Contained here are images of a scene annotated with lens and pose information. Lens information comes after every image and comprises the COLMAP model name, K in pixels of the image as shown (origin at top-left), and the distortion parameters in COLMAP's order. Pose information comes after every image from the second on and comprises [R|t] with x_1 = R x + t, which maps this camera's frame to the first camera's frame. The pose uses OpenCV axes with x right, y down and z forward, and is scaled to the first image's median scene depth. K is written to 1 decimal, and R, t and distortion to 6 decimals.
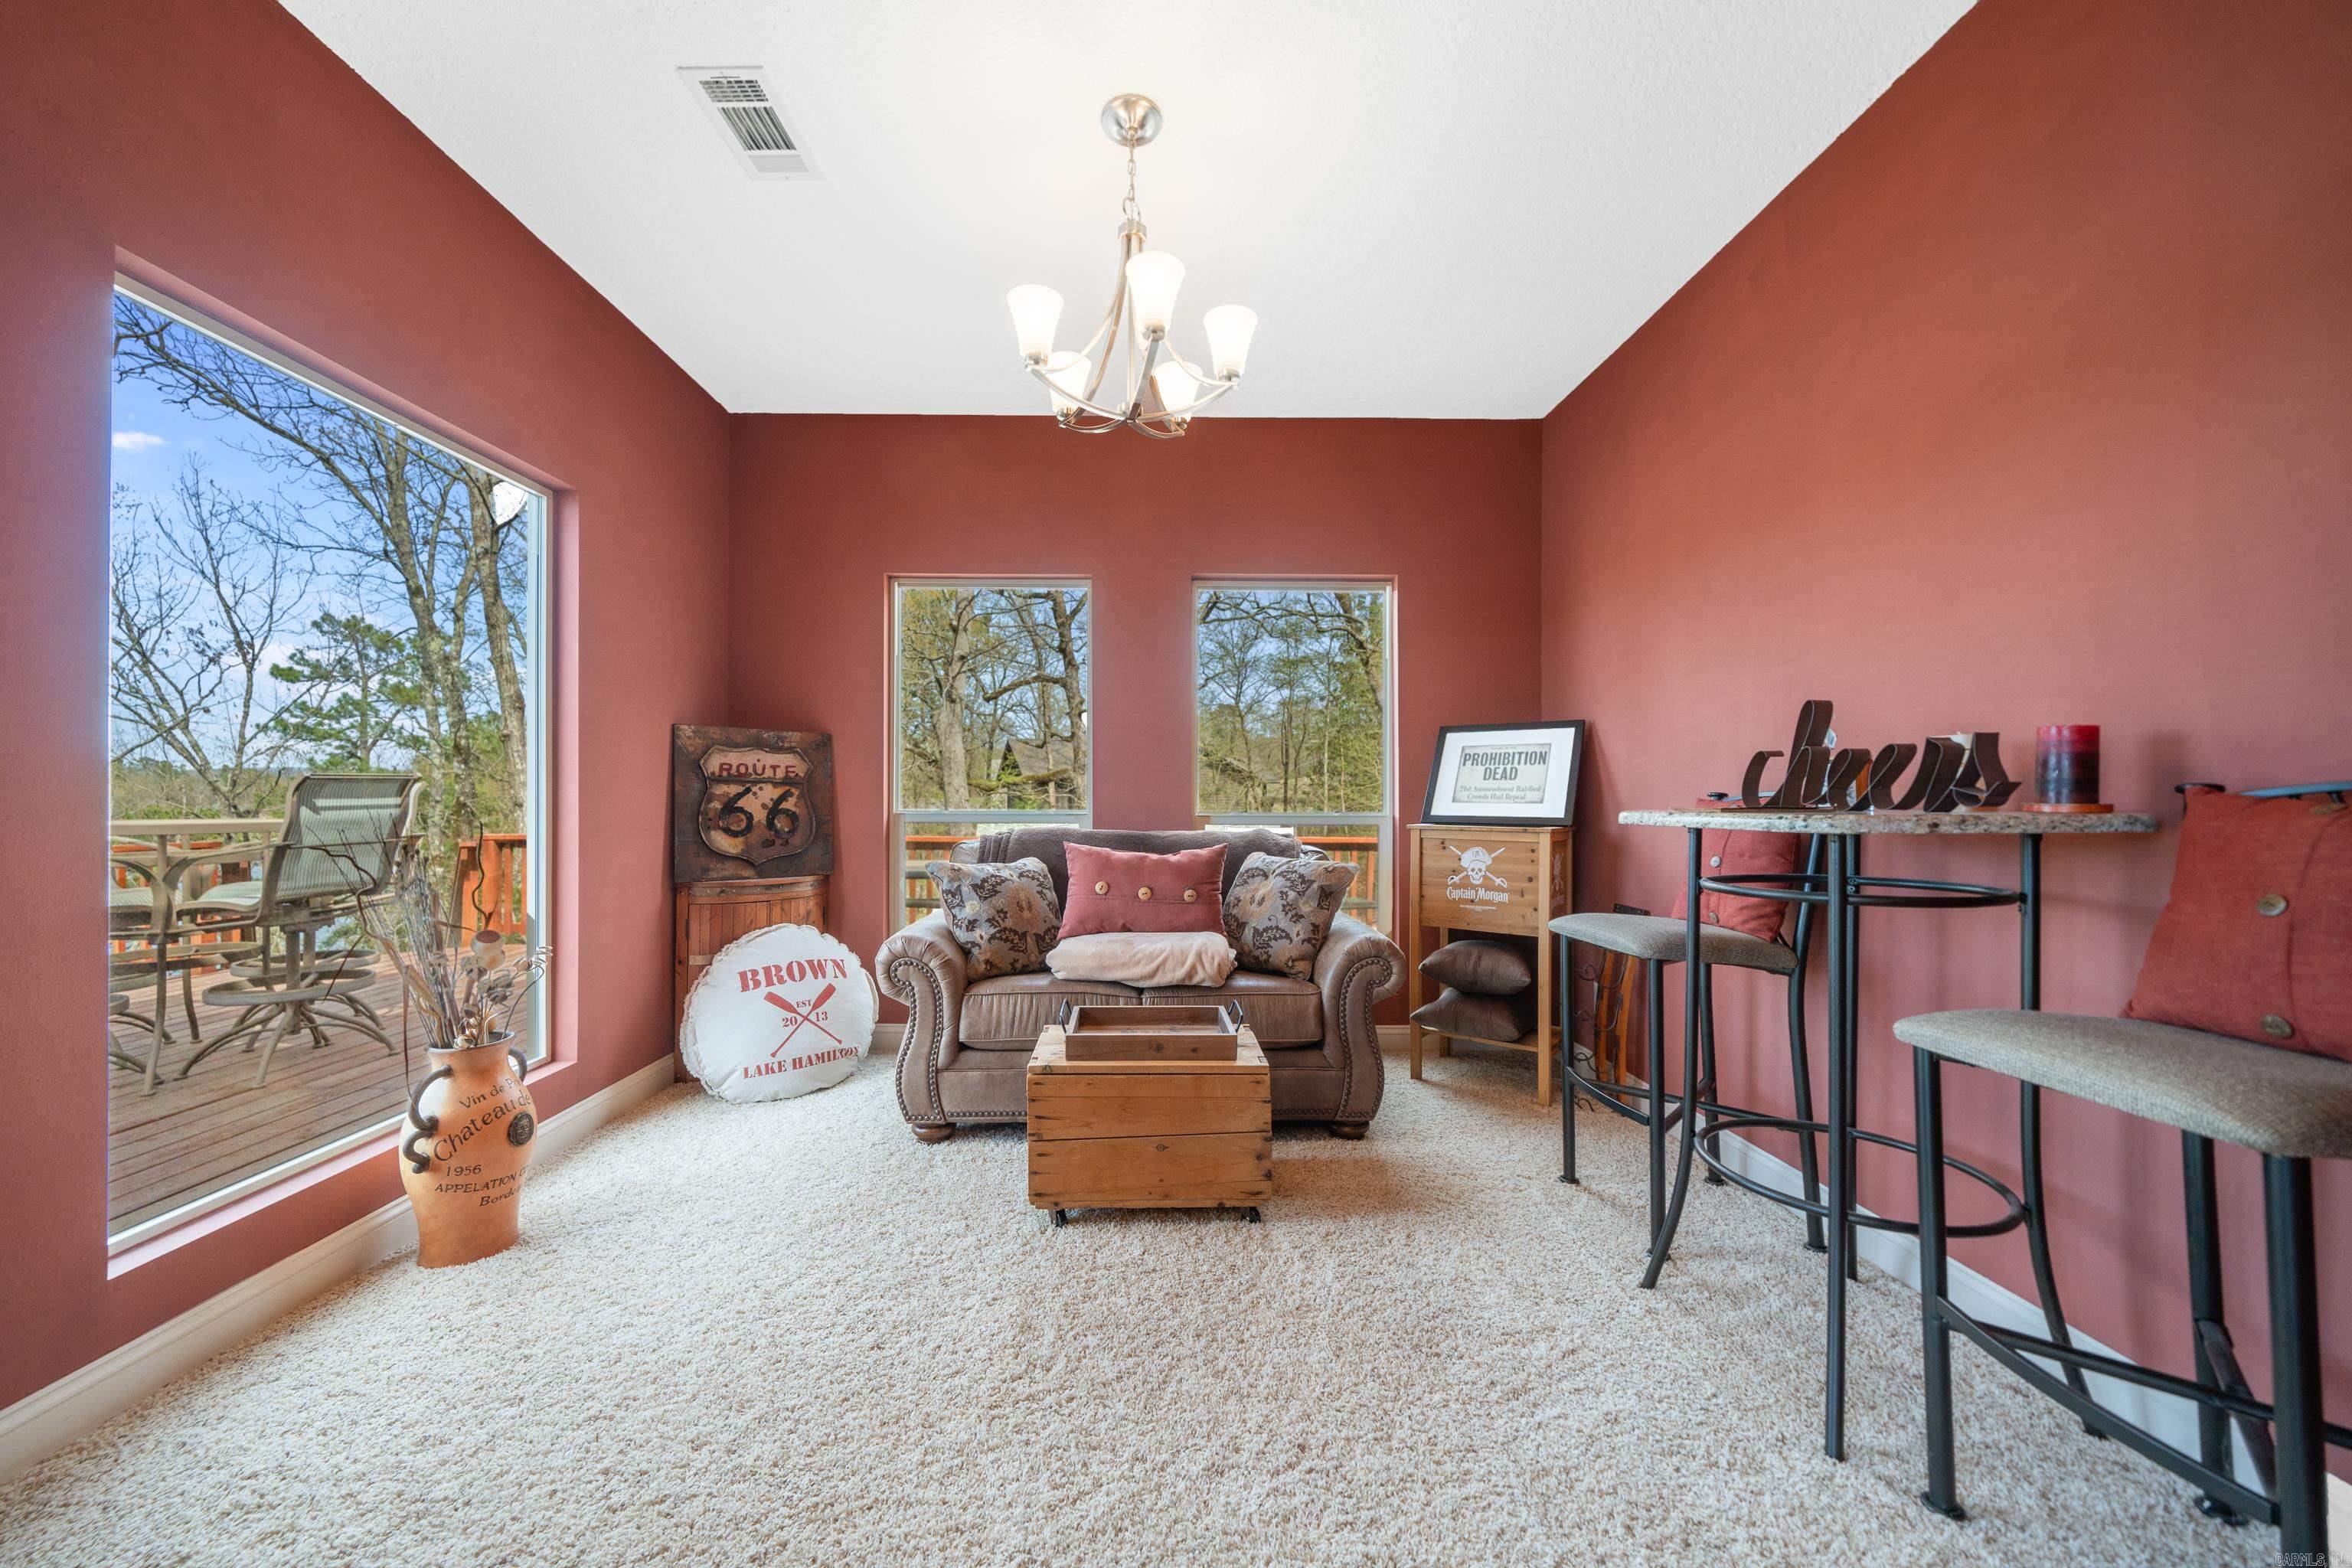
lens RADIAL K [[869.4, 0, 1174.2], [0, 869.4, 788.1], [0, 0, 1]] dist [-0.000335, 0.000008]
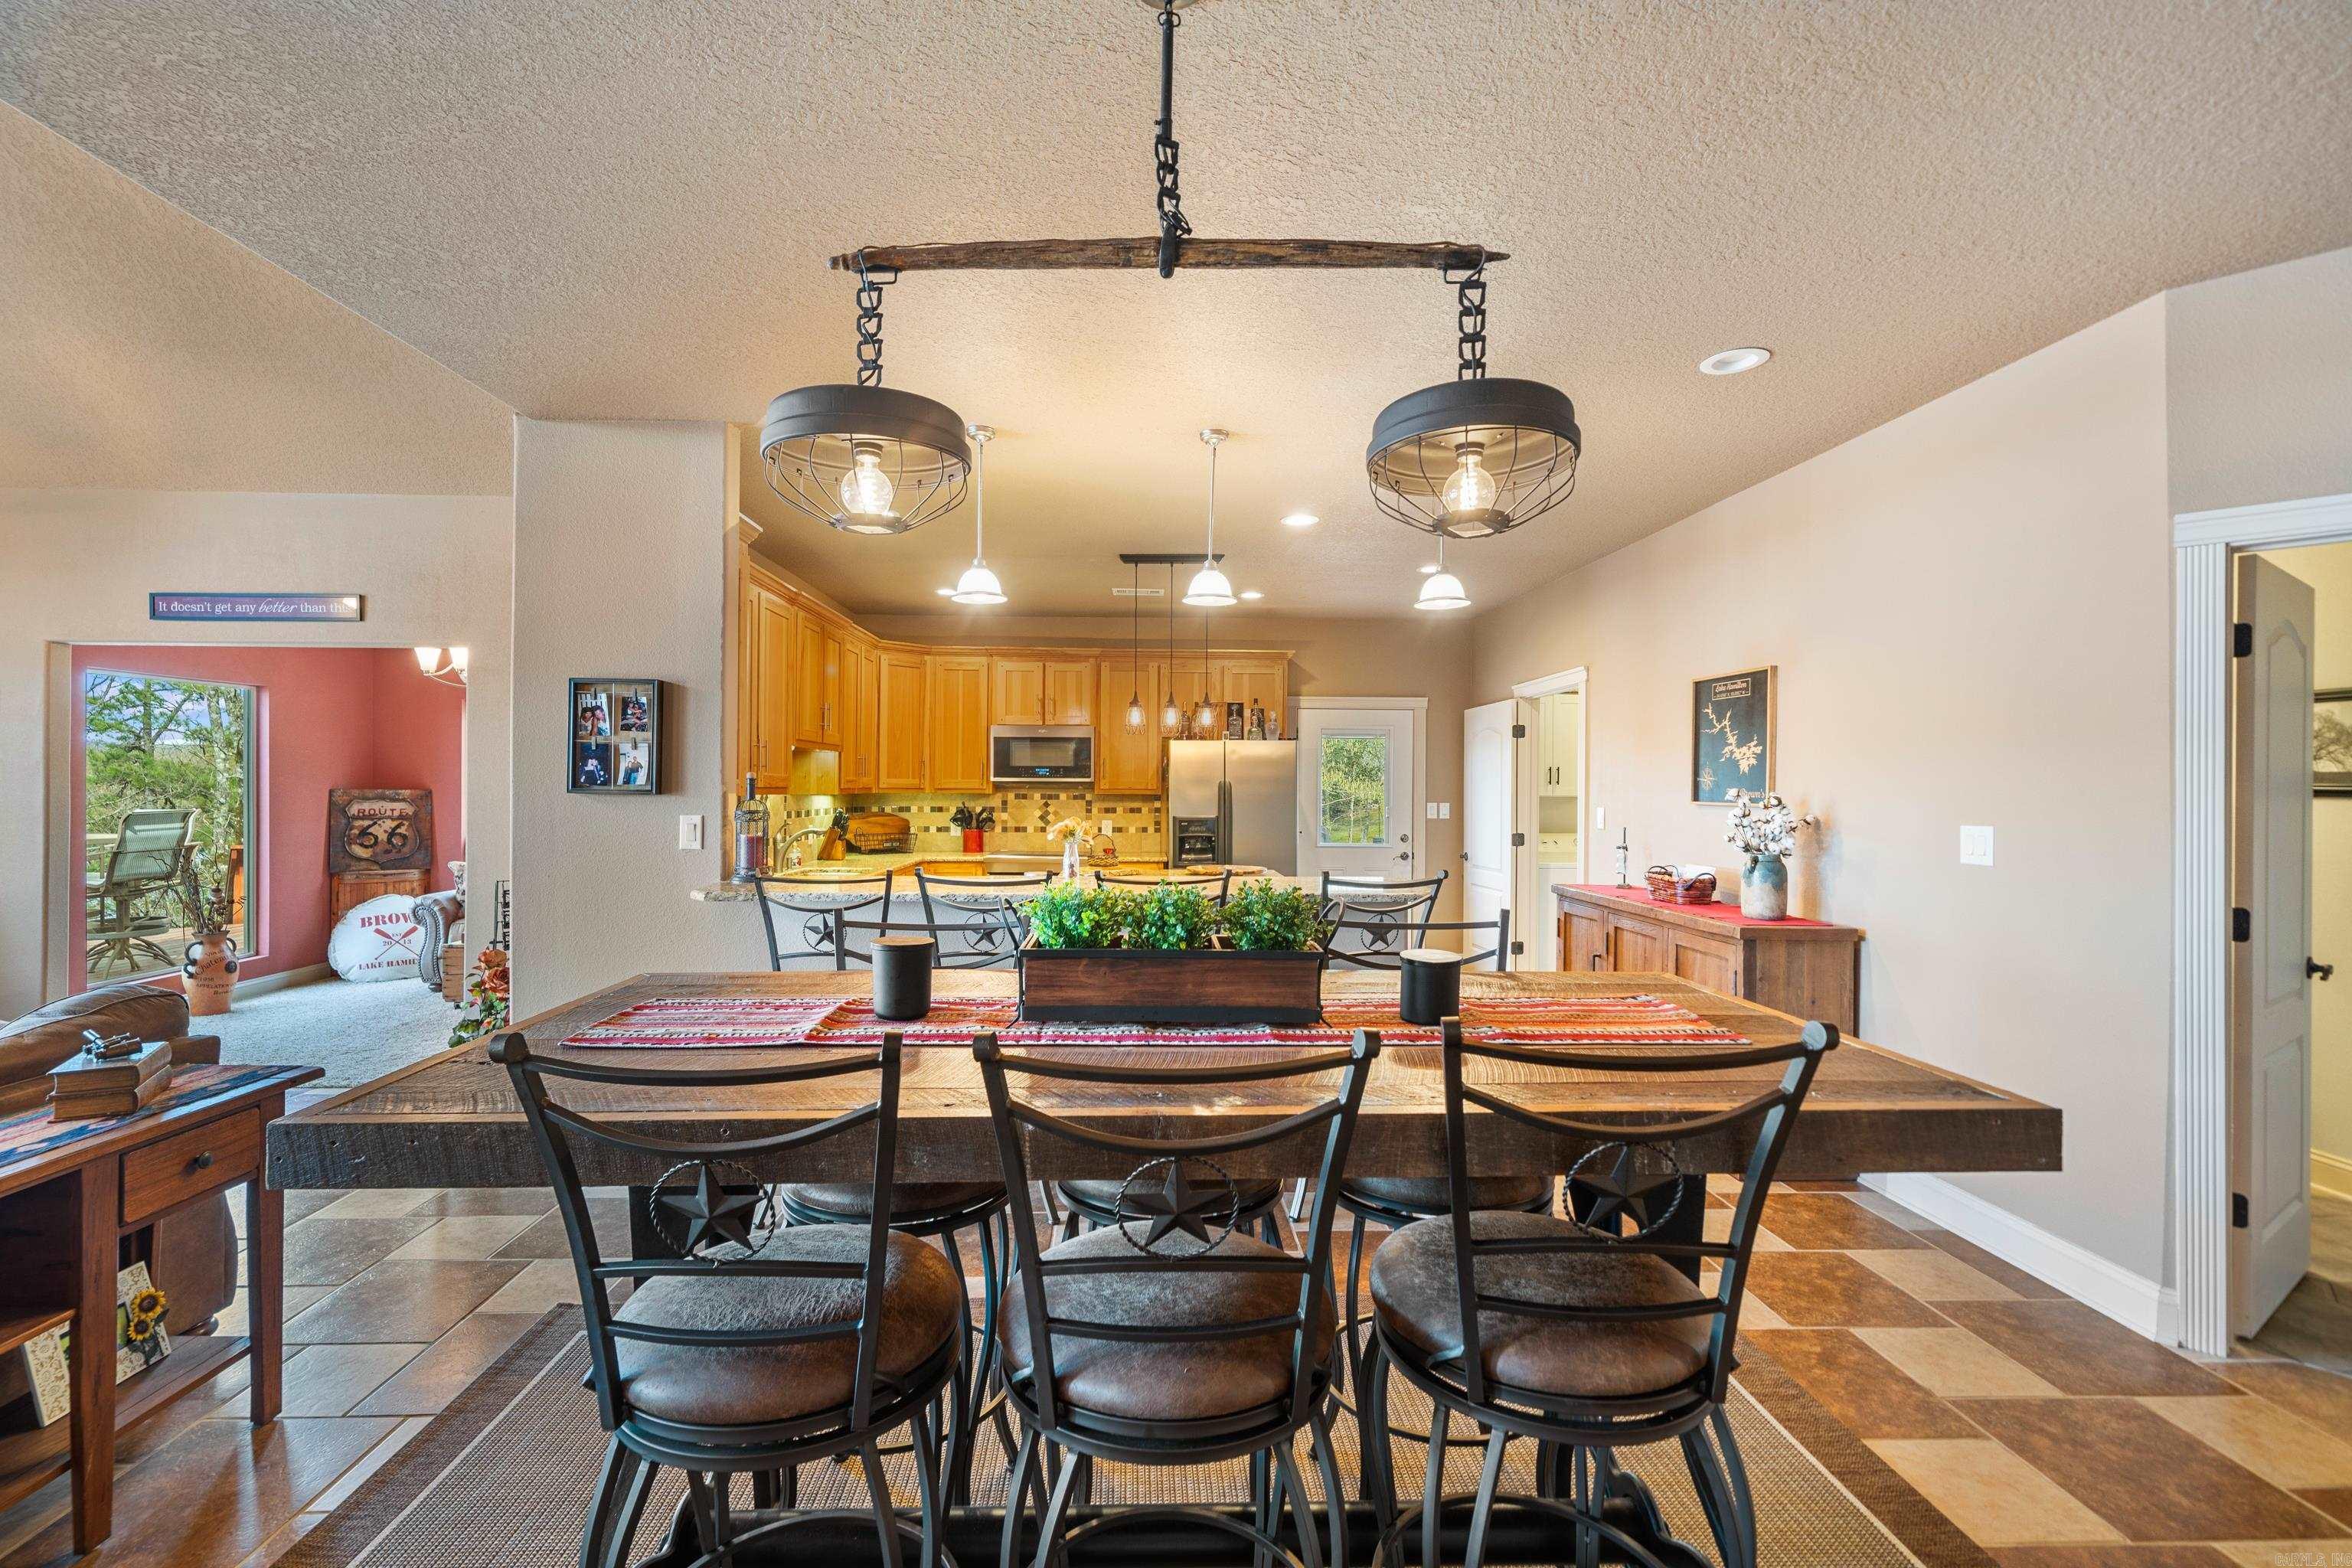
lens RADIAL K [[1044.6, 0, 1172.3], [0, 1044.6, 784.9], [0, 0, 1]] dist [0.000839, 0.000047]
pose [[0.999602, 0.006210, 0.027537, 1.131547], [-0.006468, 0.999936, 0.009272, -0.108836], [-0.027477, -0.009447, 0.999578, -1.257526]]
